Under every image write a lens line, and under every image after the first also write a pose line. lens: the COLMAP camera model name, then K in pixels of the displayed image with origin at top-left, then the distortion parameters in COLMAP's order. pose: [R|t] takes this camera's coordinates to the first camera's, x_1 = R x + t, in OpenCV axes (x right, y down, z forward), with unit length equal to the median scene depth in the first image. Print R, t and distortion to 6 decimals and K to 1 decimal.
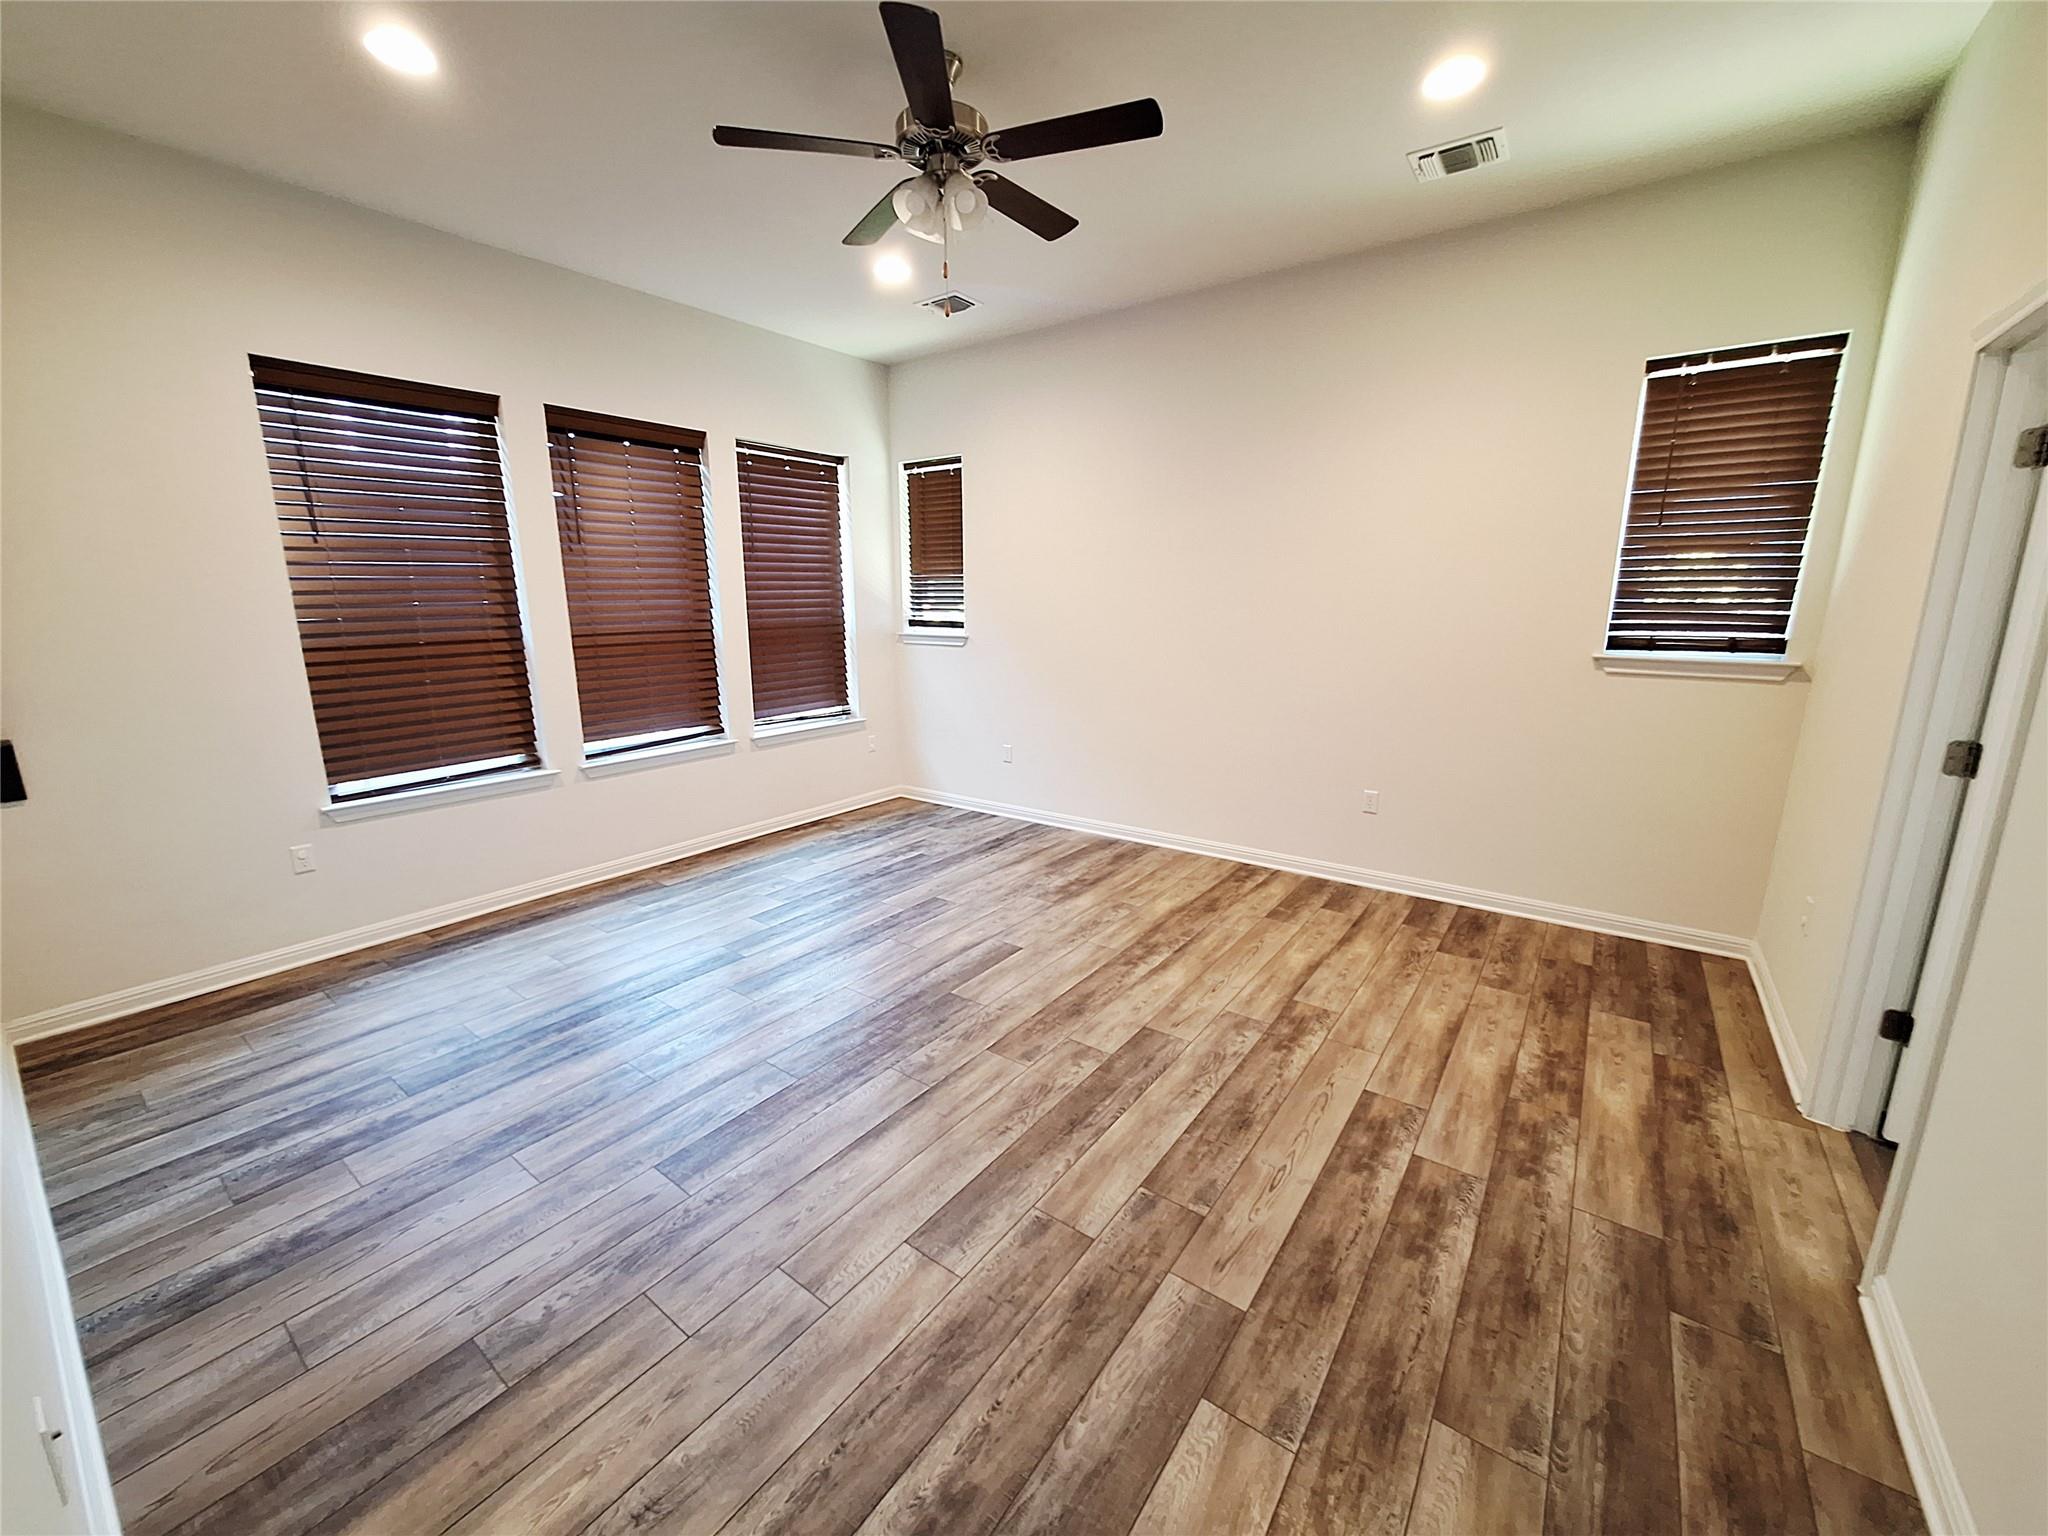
lens RADIAL K [[802.9, 0, 1022.3], [0, 802.9, 764.8], [0, 0, 1]] dist [-0.007931, 0.002201]
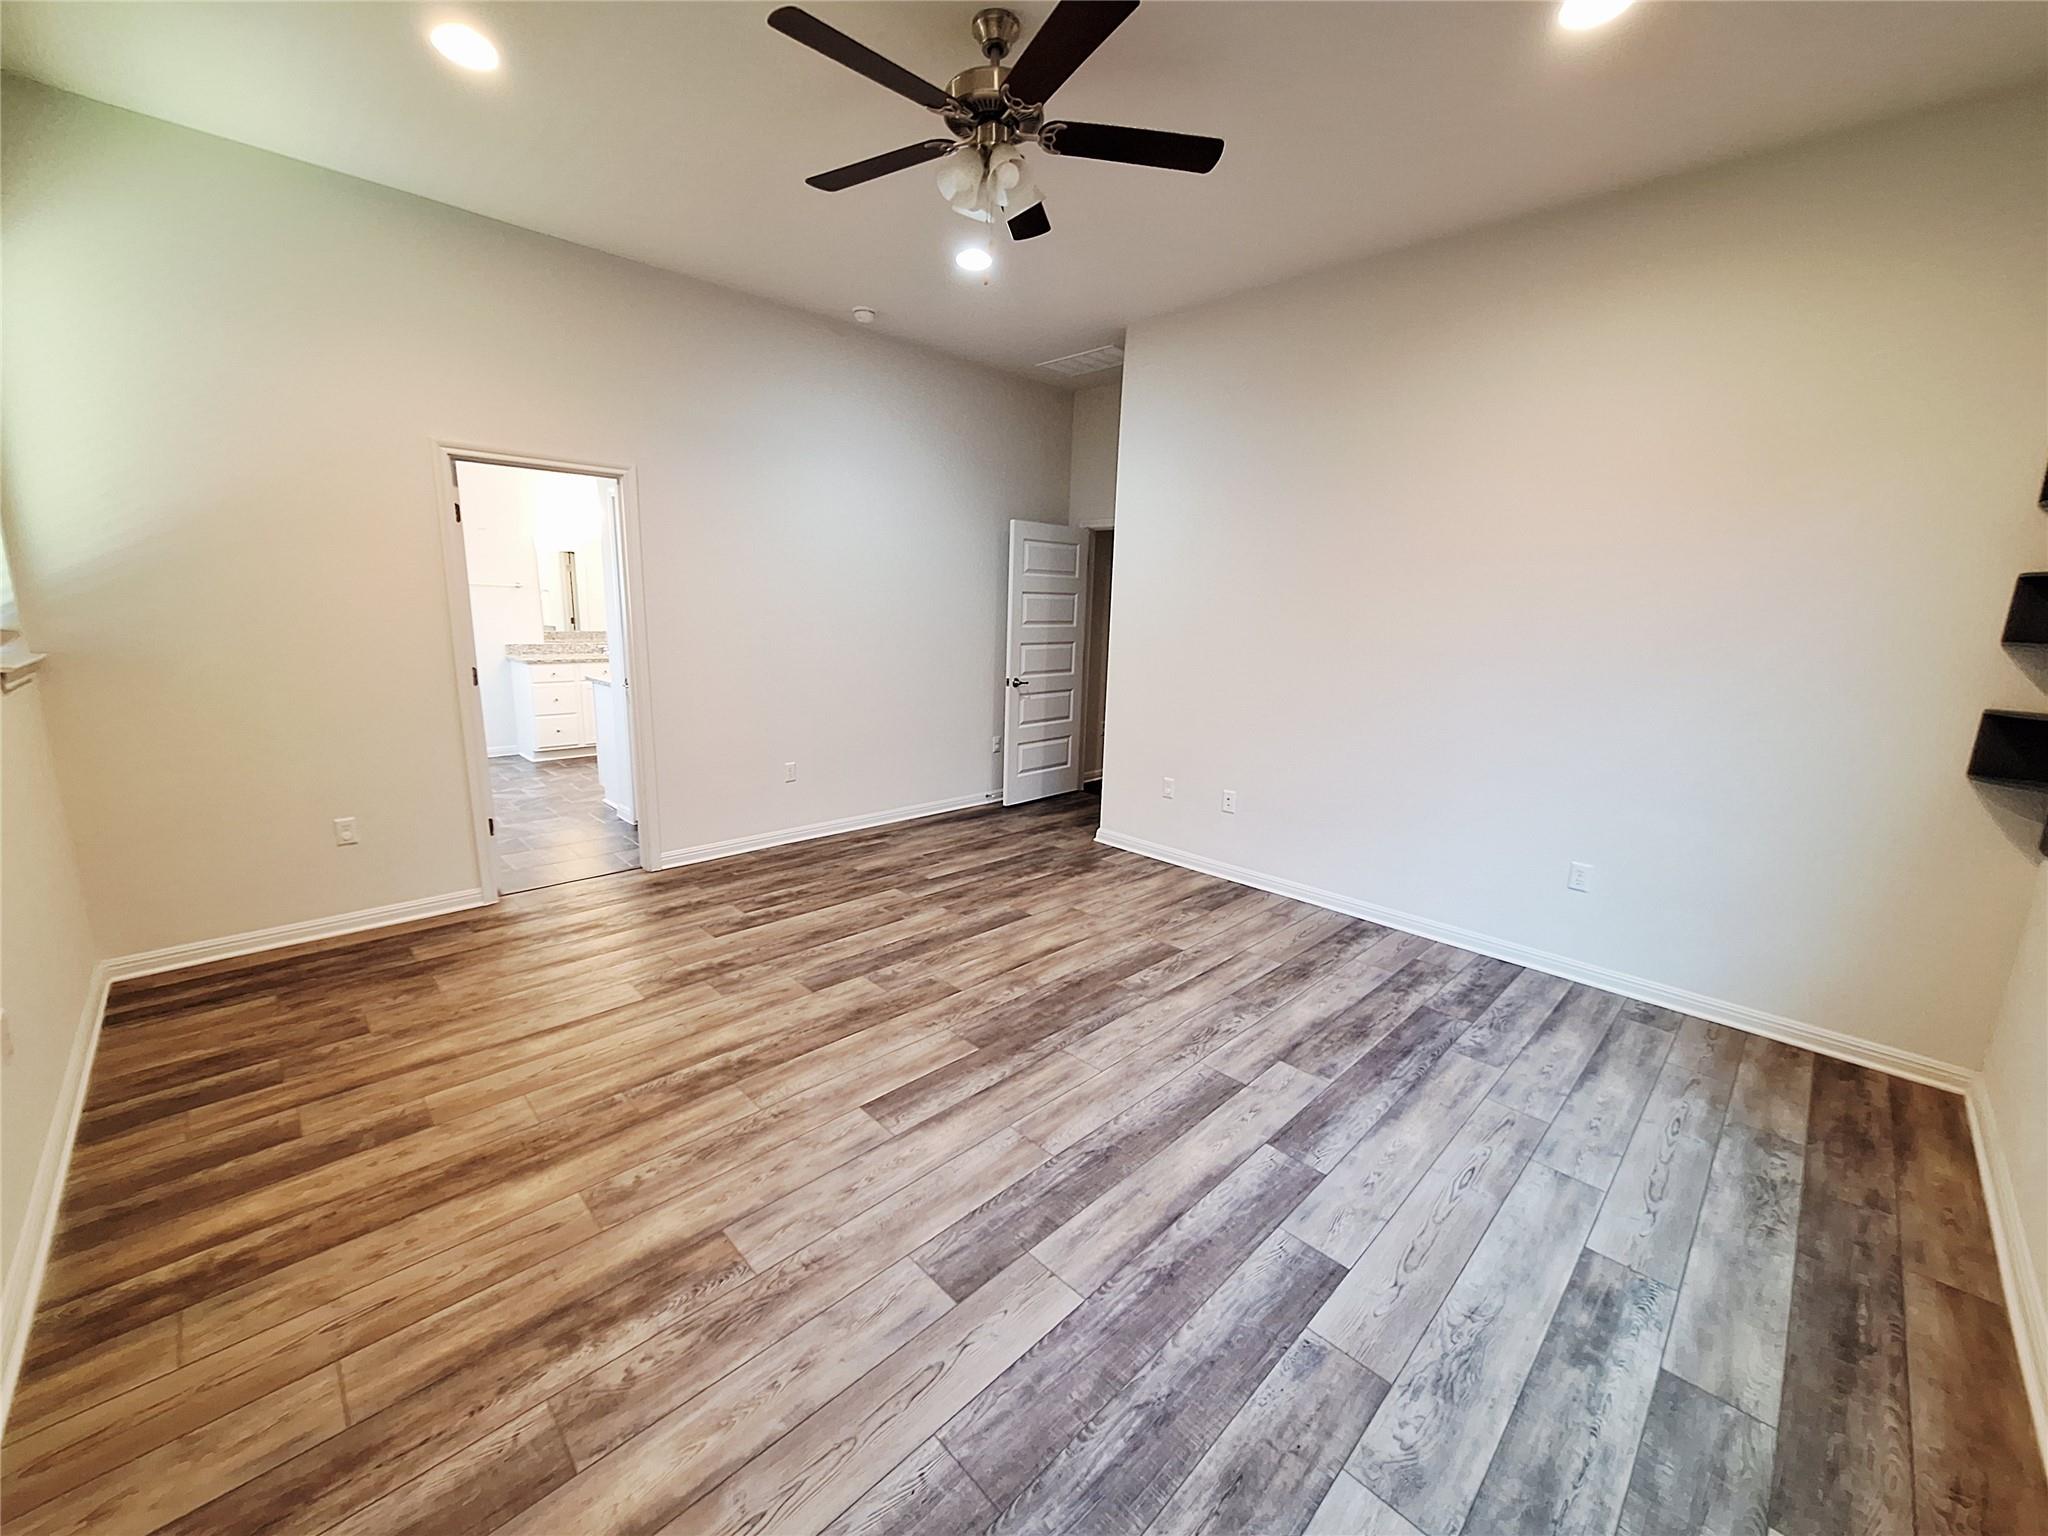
lens RADIAL K [[802.9, 0, 1022.3], [0, 802.9, 767.8], [0, 0, 1]] dist [-0.007931, 0.002201]
pose [[-0.987241, -0.051401, 0.150709, -0.292973], [0.013008, 0.917271, 0.398052, -0.404754], [-0.158701, 0.394934, -0.904898, 1.934469]]
